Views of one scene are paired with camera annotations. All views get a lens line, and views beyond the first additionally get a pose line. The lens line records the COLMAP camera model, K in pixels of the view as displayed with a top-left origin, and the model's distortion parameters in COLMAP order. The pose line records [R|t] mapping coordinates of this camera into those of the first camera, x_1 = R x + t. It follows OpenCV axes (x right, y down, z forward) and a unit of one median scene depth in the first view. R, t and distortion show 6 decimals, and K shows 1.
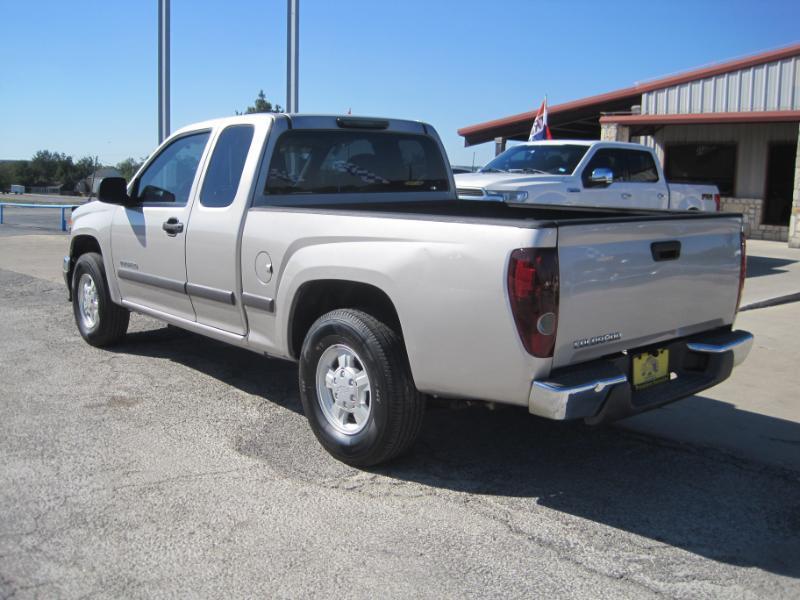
lens RADIAL K [[821.9, 0, 392.1], [0, 821.9, 305.3], [0, 0, 1]] dist [-0.177769, 0.144261]
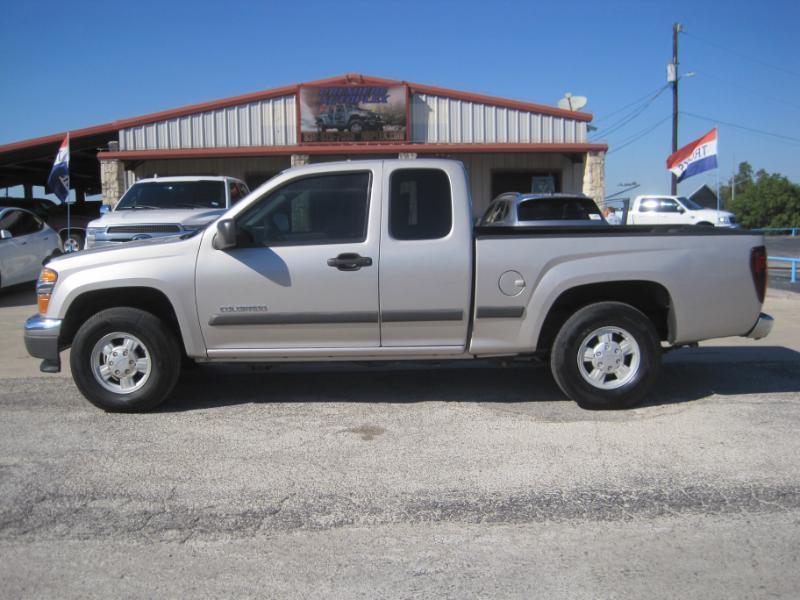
lens RADIAL K [[821.9, 0, 392.1], [0, 821.9, 305.3], [0, 0, 1]] dist [-0.177769, 0.144261]
pose [[0.659985, -0.113615, 0.742638, -1.197297], [0.141944, 0.989553, 0.025244, -0.068404], [-0.737748, 0.088753, 0.669217, 0.282900]]
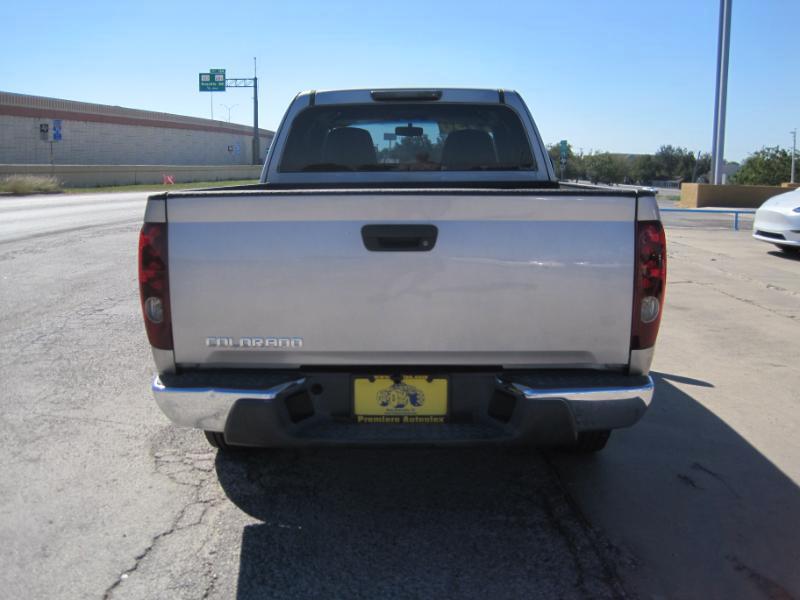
lens RADIAL K [[821.9, 0, 392.1], [0, 821.9, 305.3], [0, 0, 1]] dist [-0.177769, 0.144261]
pose [[0.741711, 0.102361, -0.662862, 0.650973], [-0.098442, 0.994197, 0.043375, -0.030543], [0.663456, 0.033082, 0.747484, 0.357396]]
